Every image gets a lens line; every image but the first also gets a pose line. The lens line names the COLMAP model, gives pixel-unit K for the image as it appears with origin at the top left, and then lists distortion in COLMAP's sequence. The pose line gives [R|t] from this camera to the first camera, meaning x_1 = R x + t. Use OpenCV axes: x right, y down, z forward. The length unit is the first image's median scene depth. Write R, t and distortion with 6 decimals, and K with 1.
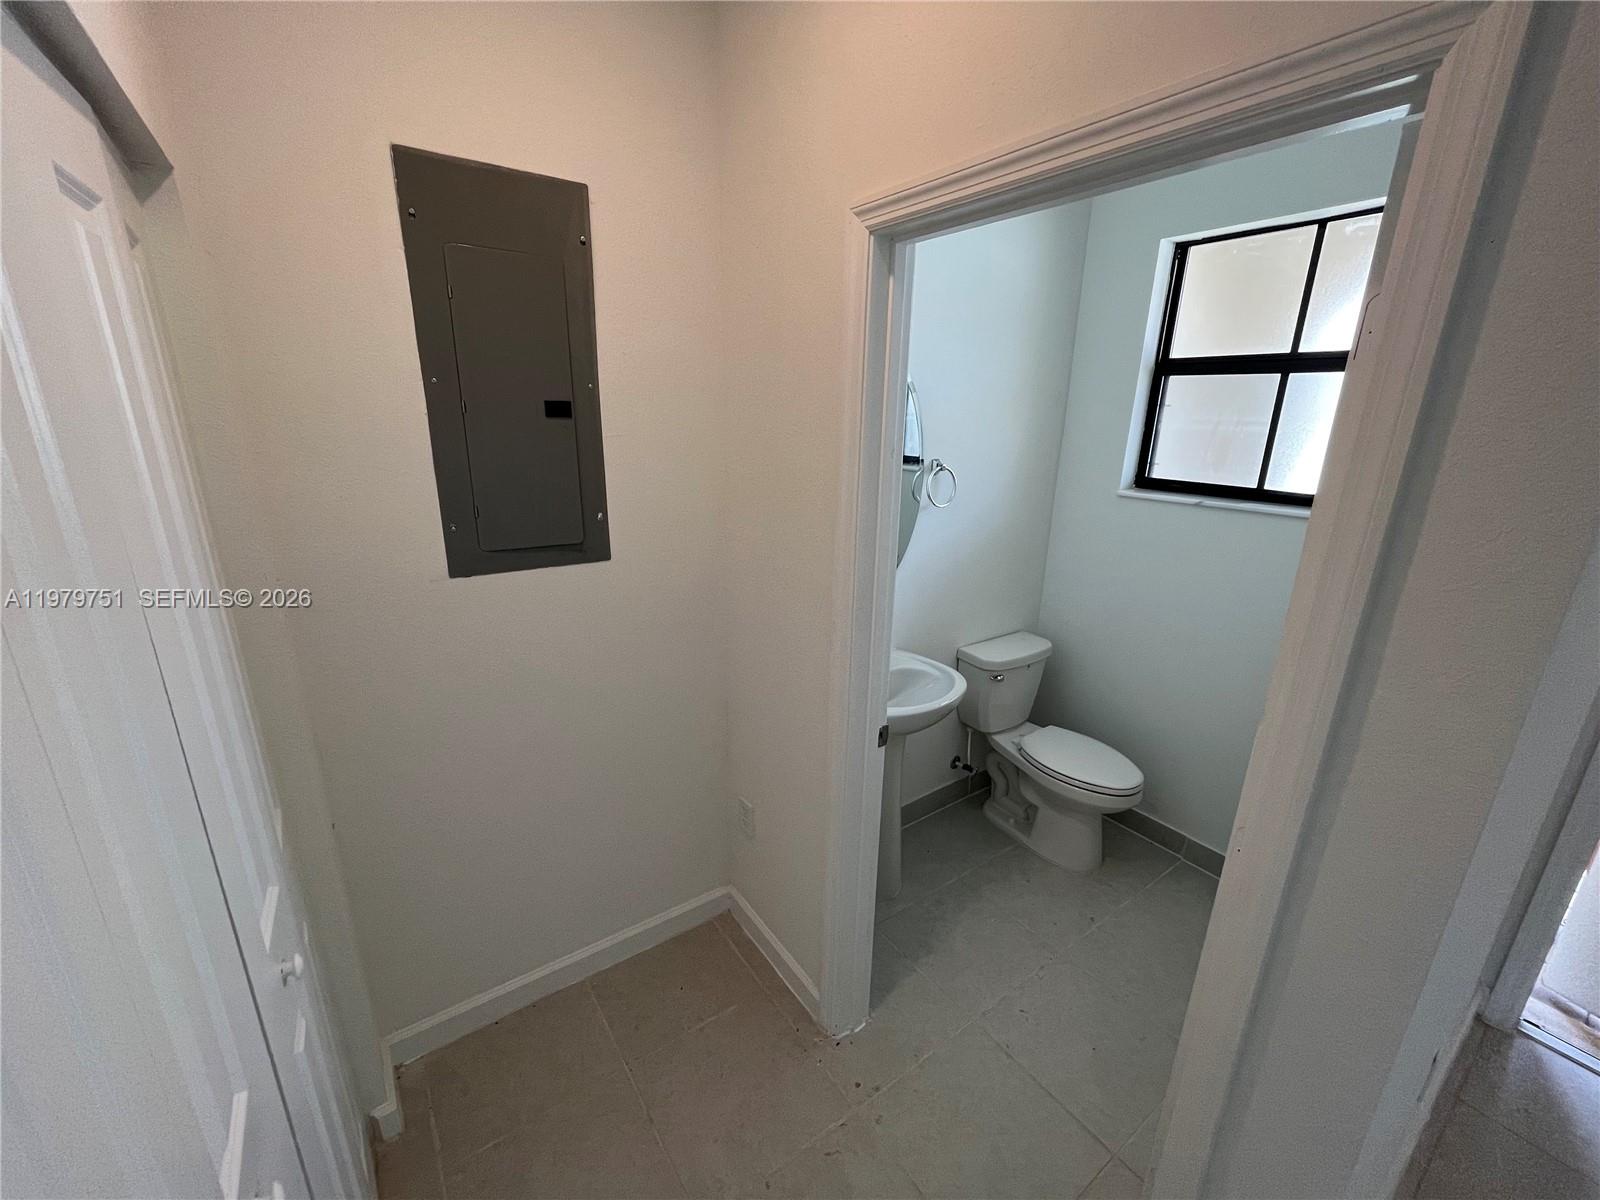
lens RADIAL K [[652.3, 0, 798.5], [0, 652.3, 603.2], [0, 0, 1]] dist [-0.000542, -0.000464]
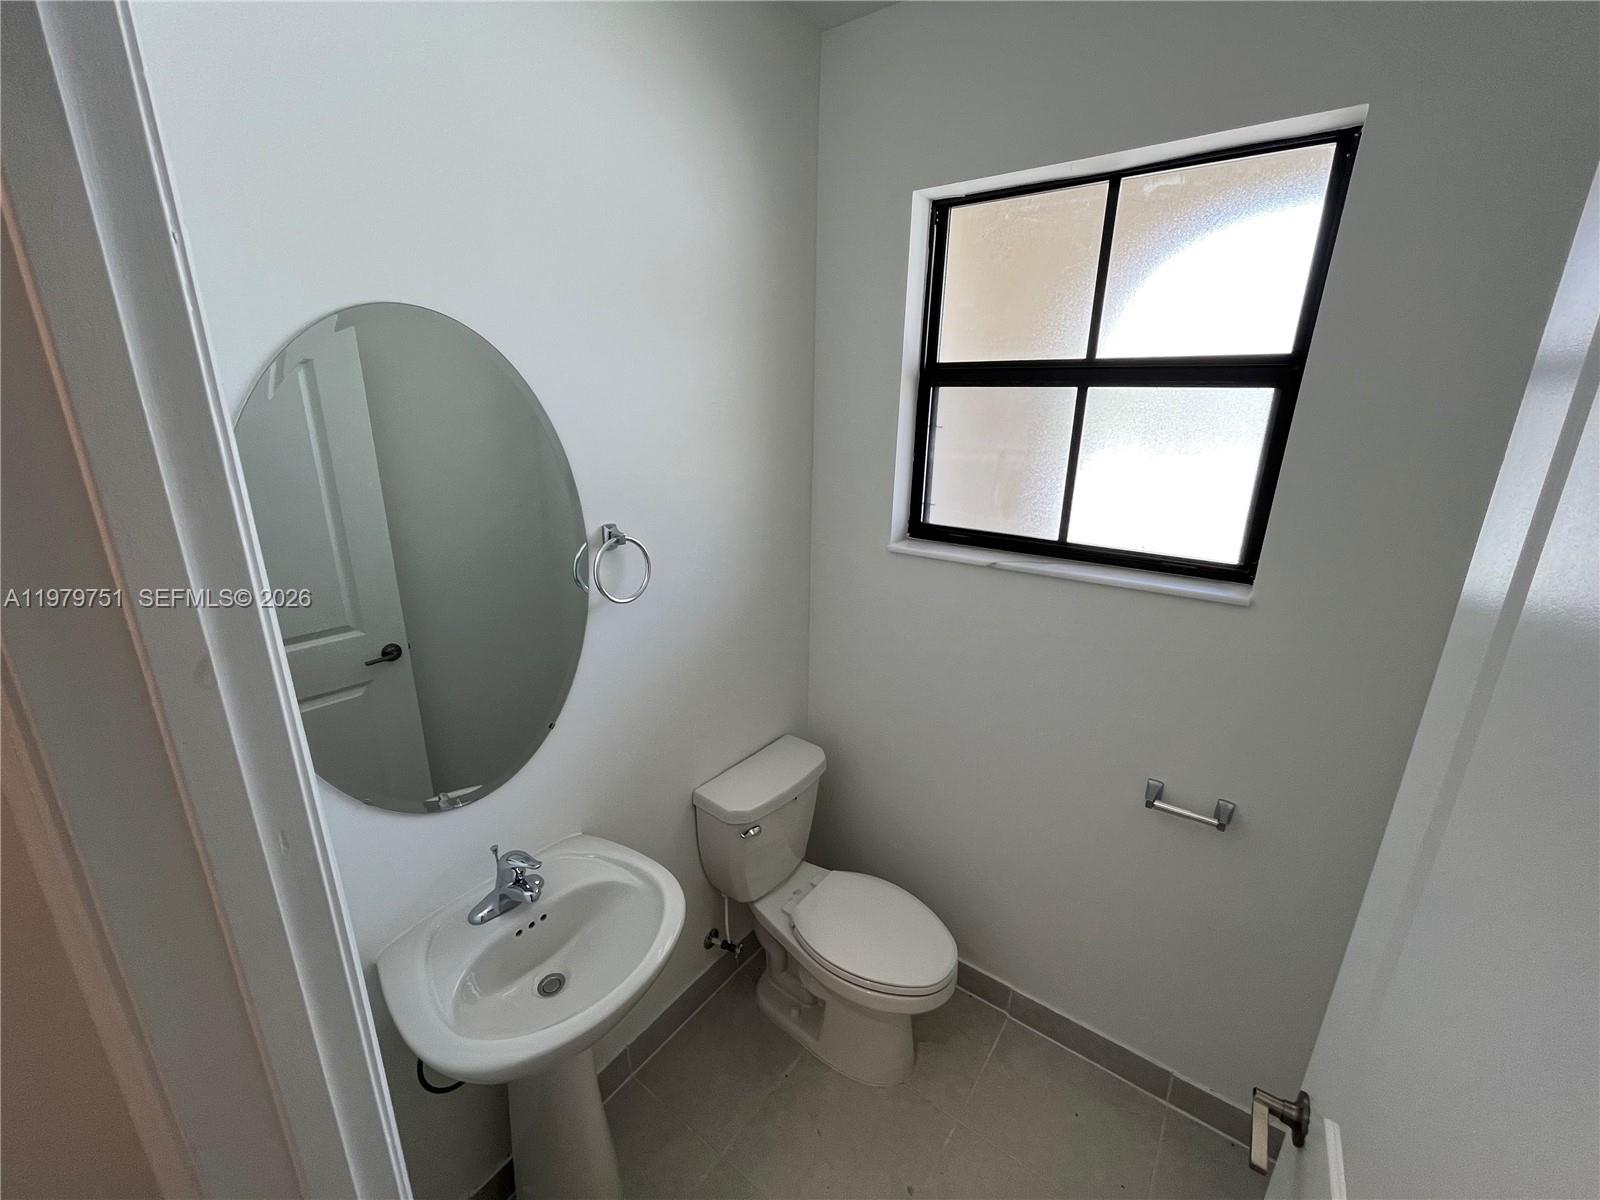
lens RADIAL K [[652.3, 0, 801.9], [0, 652.3, 602.8], [0, 0, 1]] dist [-0.000542, -0.000464]
pose [[0.950905, -0.090676, 0.295900, 0.179812], [0.090310, 0.995802, 0.014935, -0.129707], [-0.296012, 0.012521, 0.955102, 0.341772]]
